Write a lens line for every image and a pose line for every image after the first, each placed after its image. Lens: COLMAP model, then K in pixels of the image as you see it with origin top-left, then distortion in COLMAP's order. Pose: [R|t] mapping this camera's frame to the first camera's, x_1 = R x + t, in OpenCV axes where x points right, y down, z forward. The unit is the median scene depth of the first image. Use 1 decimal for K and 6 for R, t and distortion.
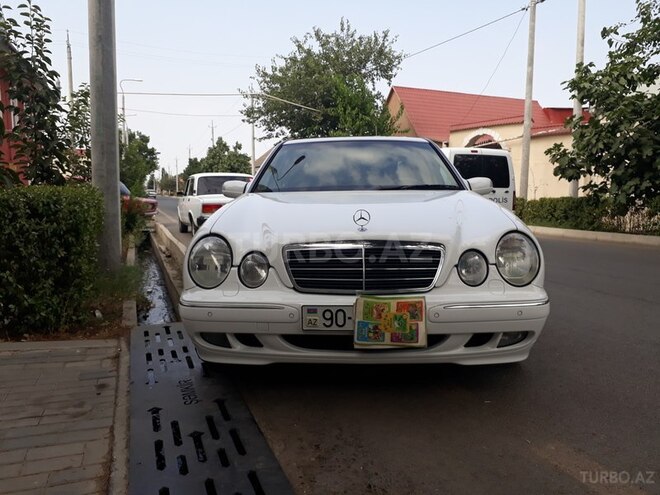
lens RADIAL K [[542.2, 0, 335.9], [0, 542.2, 237.1], [0, 0, 1]] dist [0.004928, -0.005017]
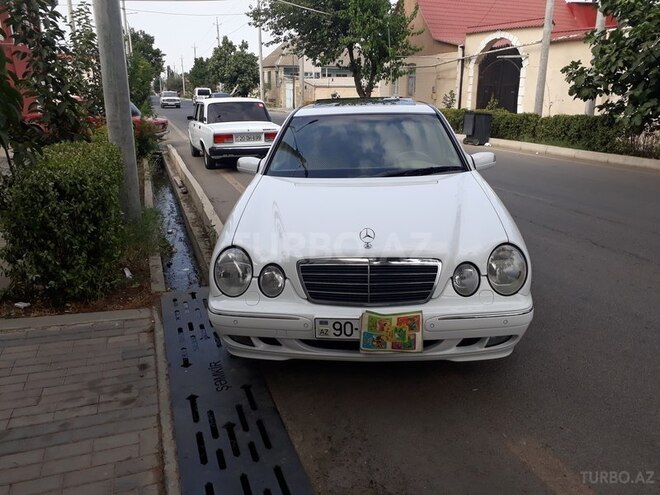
lens RADIAL K [[542.2, 0, 336.7], [0, 542.2, 240.5], [0, 0, 1]] dist [0.004928, -0.005017]
pose [[0.999746, -0.006704, -0.021521, 0.007509], [0.010689, 0.981582, 0.190741, -0.204731], [0.019846, -0.190922, 0.981405, -0.076866]]
